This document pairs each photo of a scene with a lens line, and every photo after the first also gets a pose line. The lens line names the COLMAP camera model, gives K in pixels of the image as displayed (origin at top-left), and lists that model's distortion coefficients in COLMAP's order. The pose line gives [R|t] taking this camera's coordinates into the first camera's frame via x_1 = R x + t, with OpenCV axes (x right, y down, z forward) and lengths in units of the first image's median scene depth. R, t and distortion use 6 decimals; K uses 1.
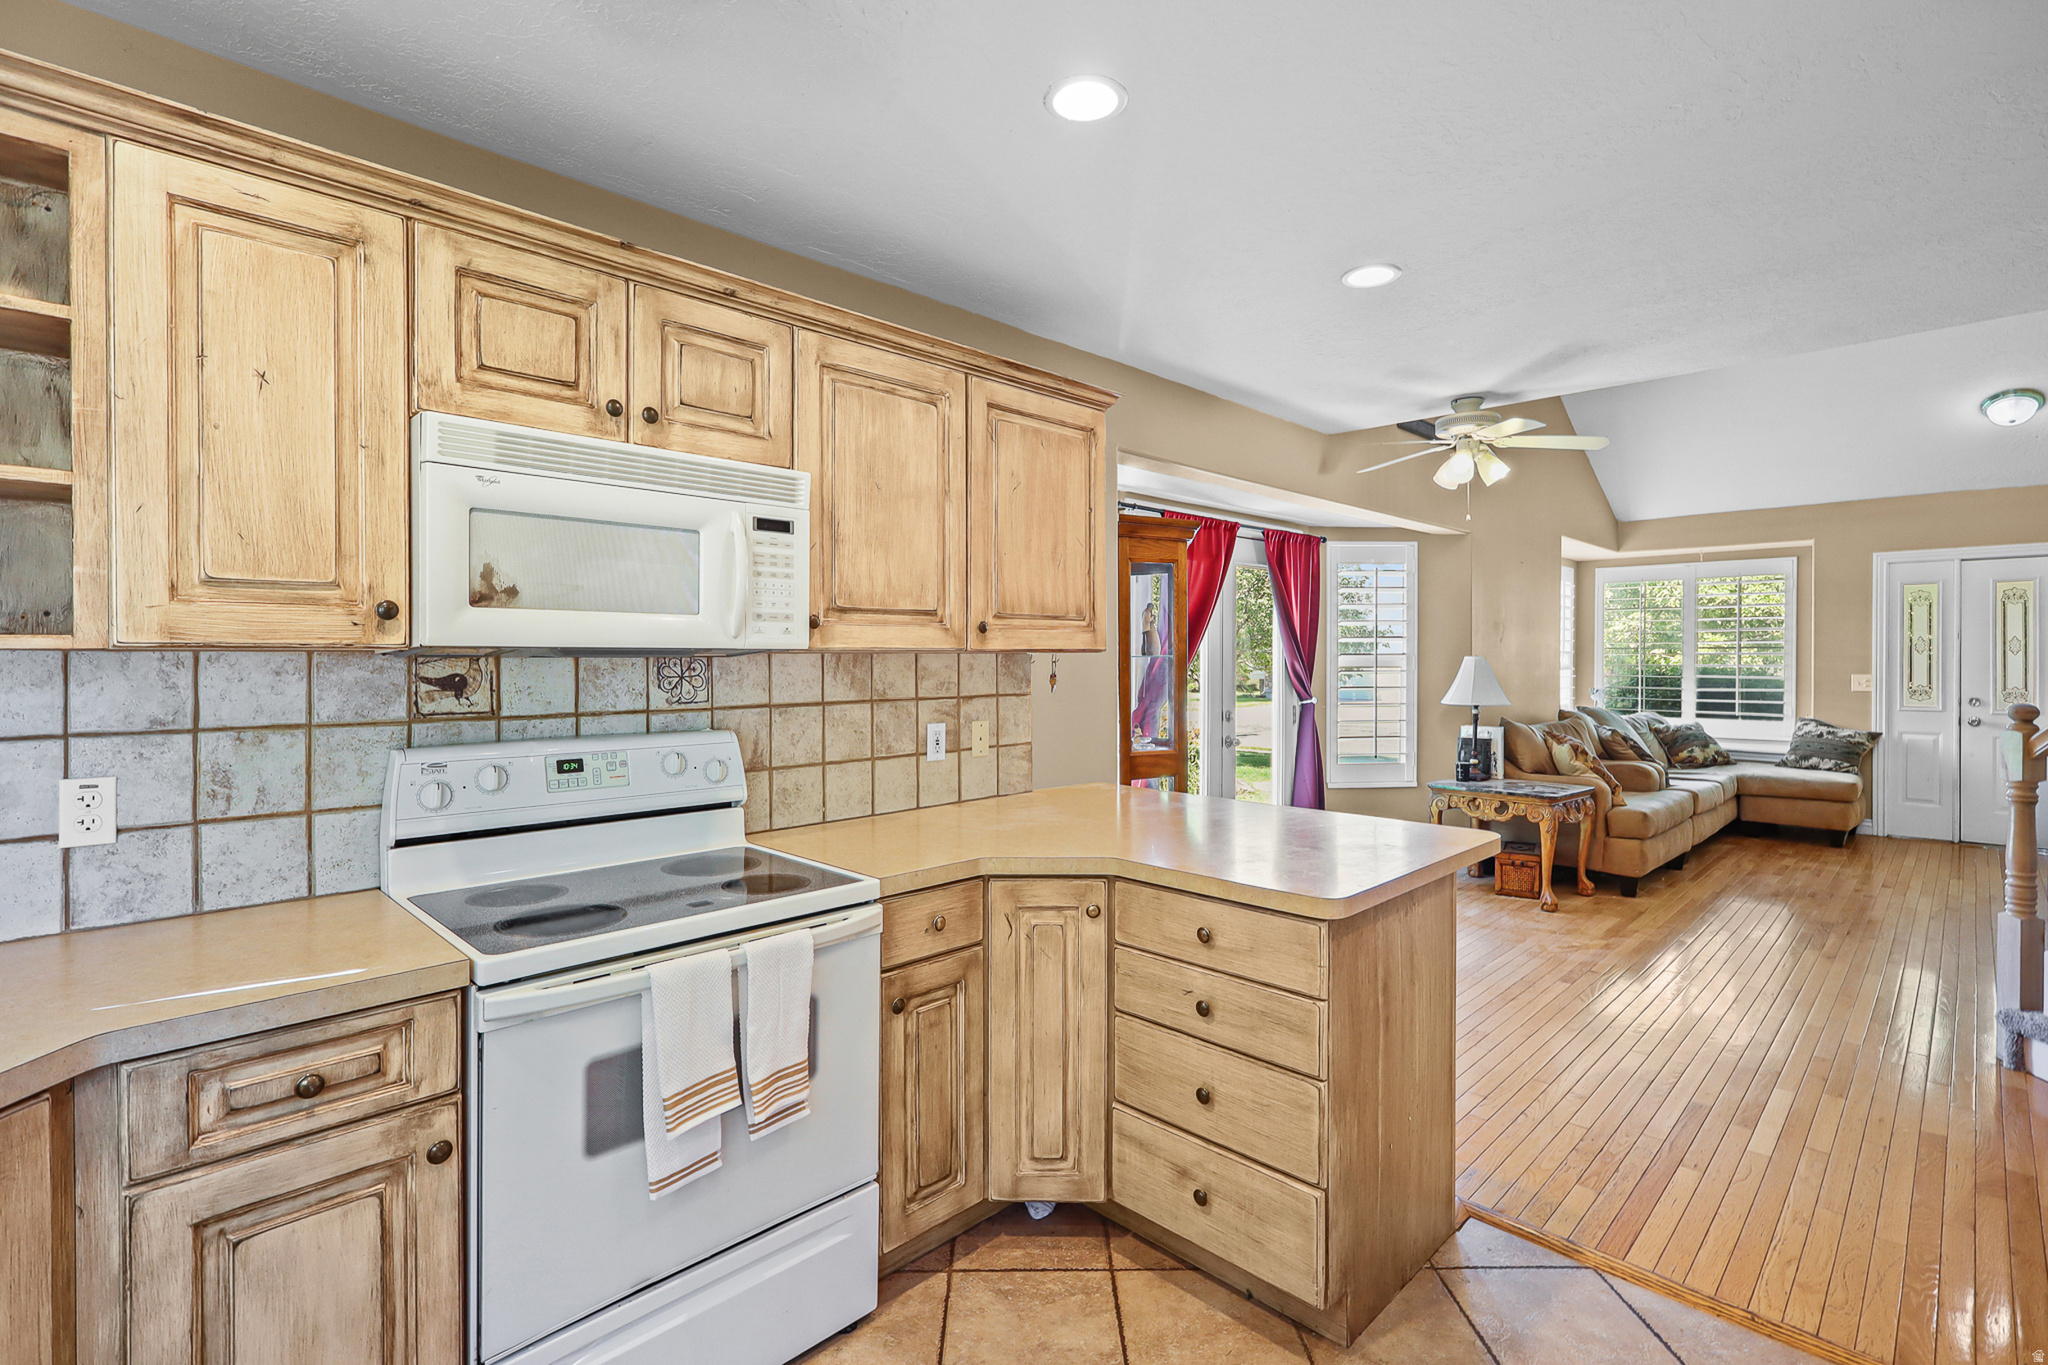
lens RADIAL K [[943.9, 0, 1070.8], [0, 943.9, 668.4], [0, 0, 1]] dist [0.000523, 0.000474]
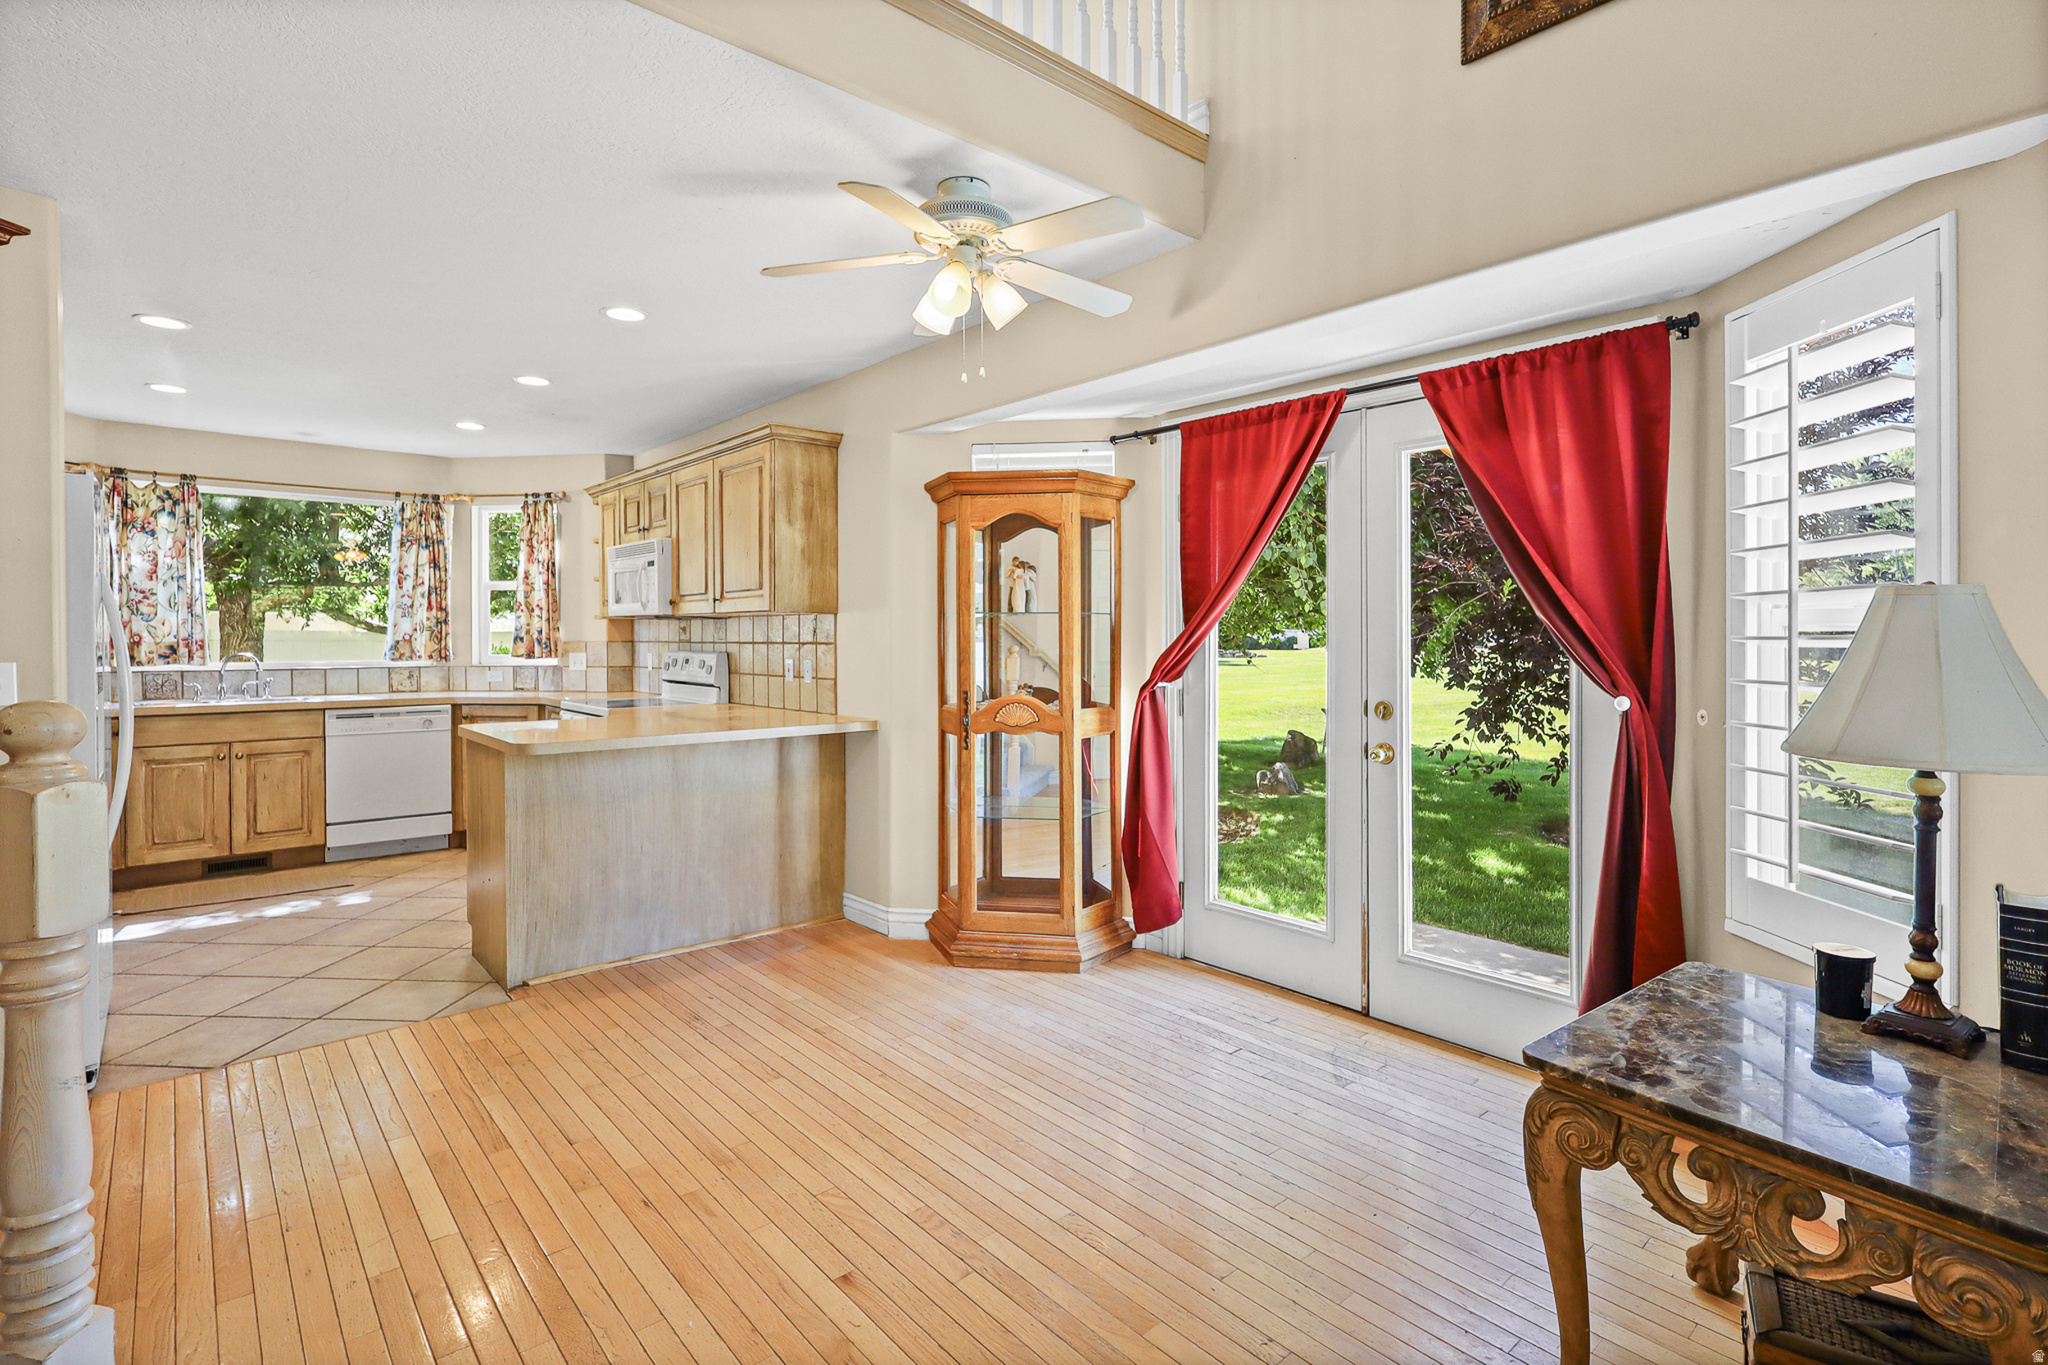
lens RADIAL K [[979.1, 0, 1033.6], [0, 979.1, 647.0], [0, 0, 1]] dist [0.000018, 0.000499]
pose [[-0.081305, 0.012525, -0.996611, 0.754442], [-0.014324, 0.999803, 0.013734, 0.004883], [0.996586, 0.015392, -0.081109, 0.783581]]
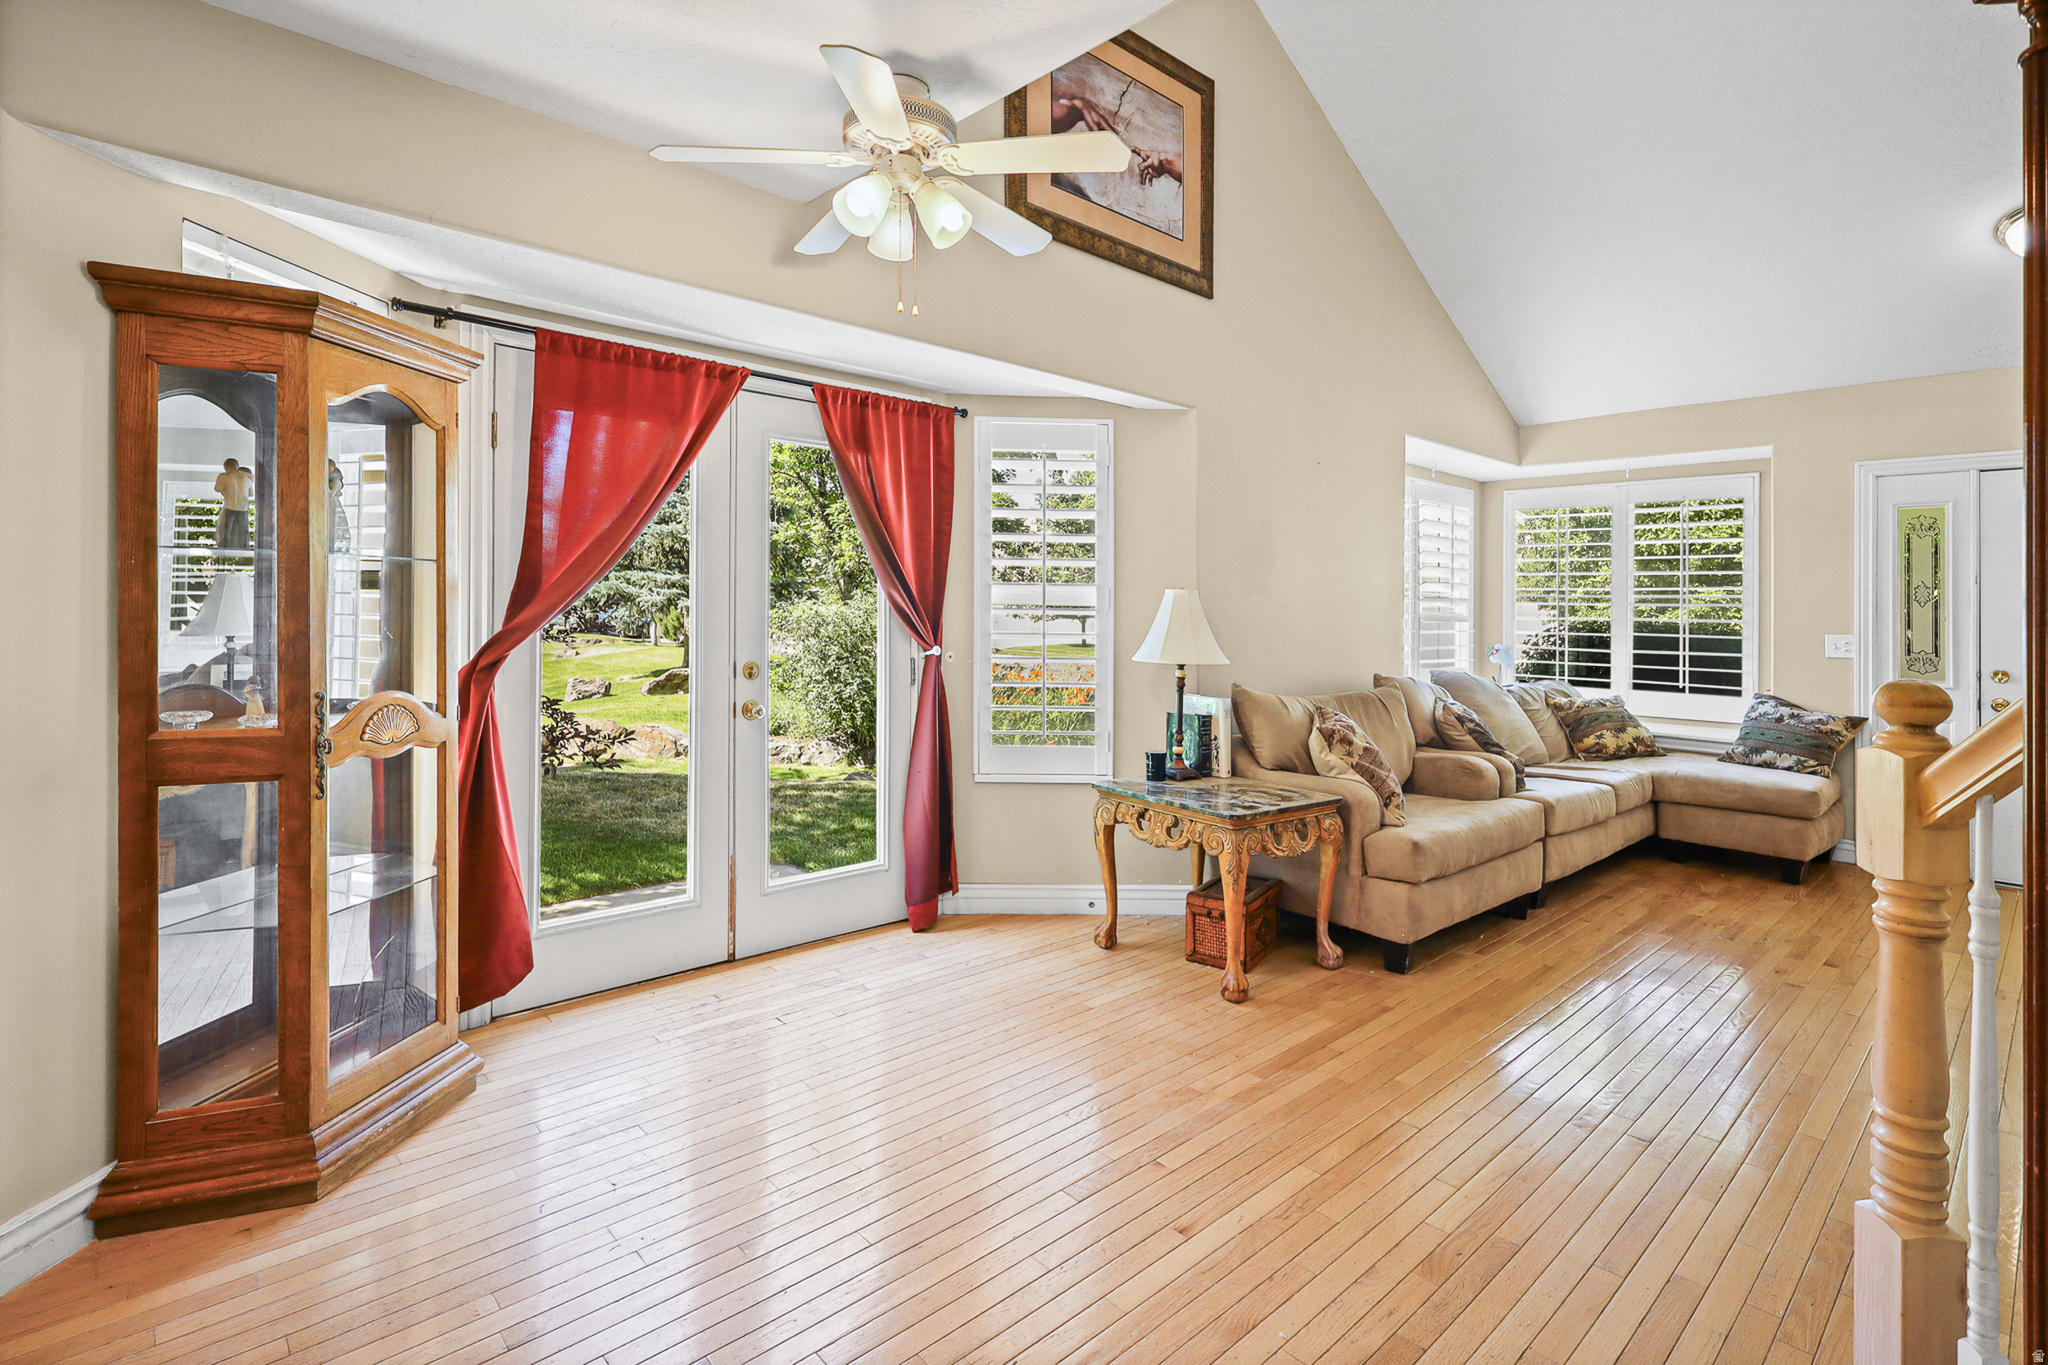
lens RADIAL K [[973.8, 0, 1038.6], [0, 973.8, 601.2], [0, 0, 1]] dist [-0.005105, -0.000887]
pose [[0.998188, 0.019108, -0.057054, 0.380171], [-0.020252, 0.999604, -0.019538, 0.010949], [0.056658, 0.020658, 0.998180, 0.328311]]
